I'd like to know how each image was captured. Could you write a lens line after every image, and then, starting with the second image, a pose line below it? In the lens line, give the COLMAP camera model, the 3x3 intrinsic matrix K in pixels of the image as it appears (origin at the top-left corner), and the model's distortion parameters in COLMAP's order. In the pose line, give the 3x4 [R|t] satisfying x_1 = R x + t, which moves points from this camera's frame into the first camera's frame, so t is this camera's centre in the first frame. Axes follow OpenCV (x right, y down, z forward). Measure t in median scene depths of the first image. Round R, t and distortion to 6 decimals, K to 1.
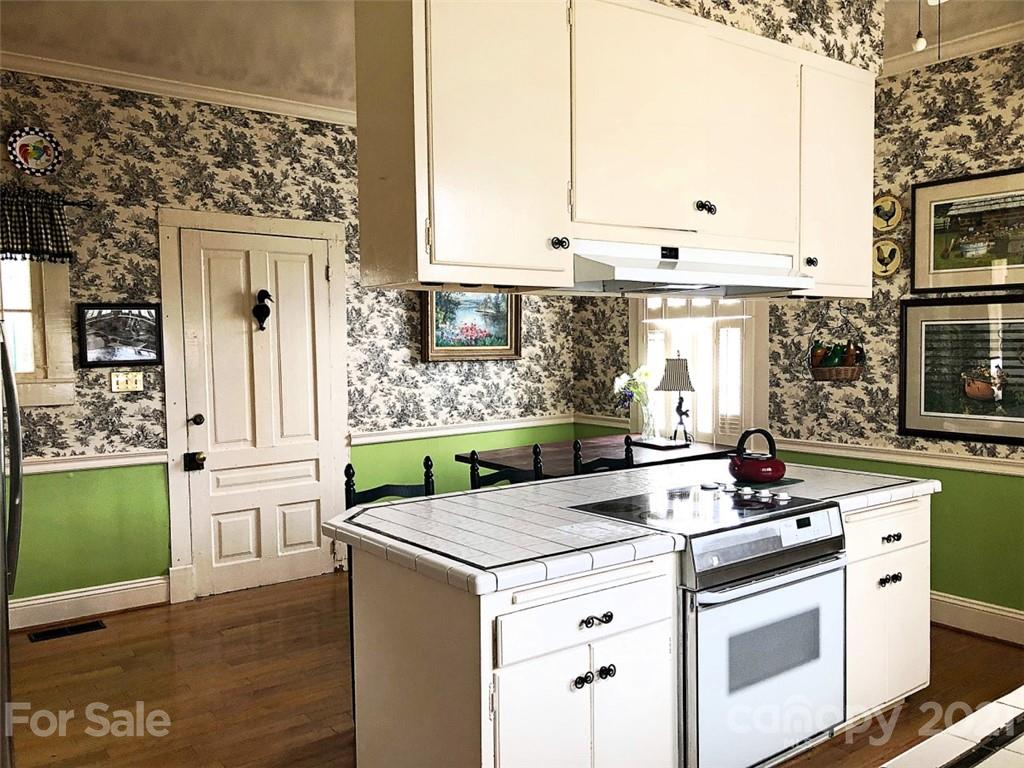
lens RADIAL K [[852.6, 0, 511.9], [0, 852.6, 366.7], [0, 0, 1]] dist [0.083752, -0.007195]
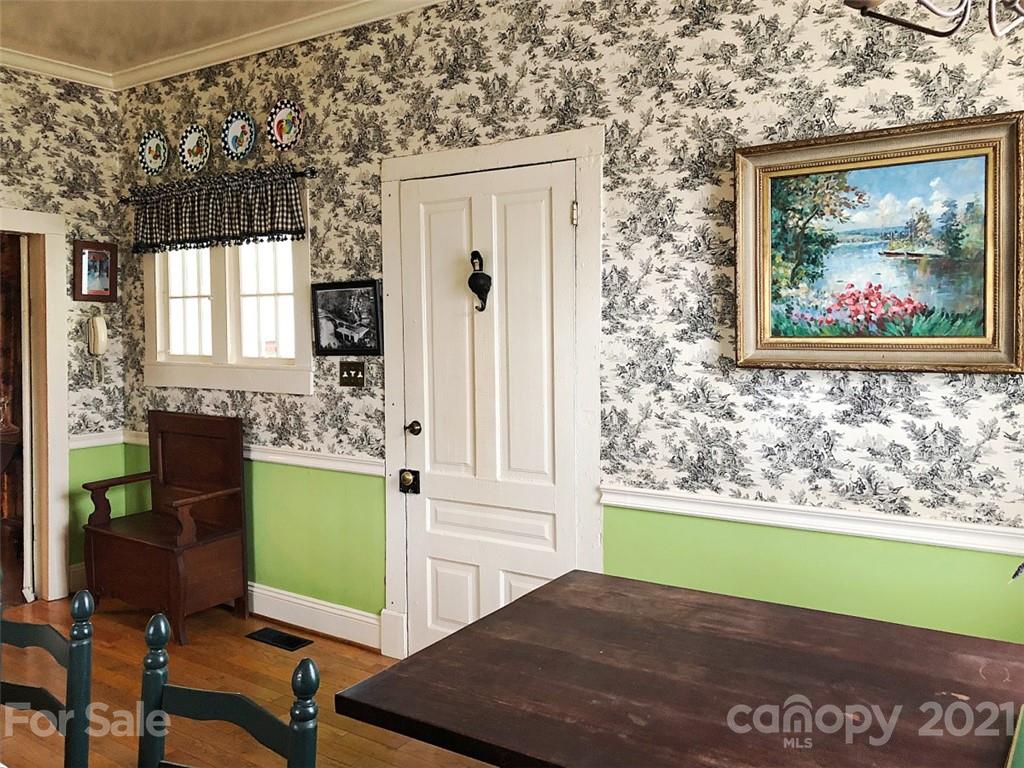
lens RADIAL K [[852.6, 0, 511.9], [0, 852.6, 366.7], [0, 0, 1]] dist [0.083752, -0.007195]
pose [[0.316263, 0.031062, -0.948163, 0.351434], [-0.044040, 0.998867, 0.018033, -0.009749], [0.947649, 0.036054, 0.317273, 0.773877]]
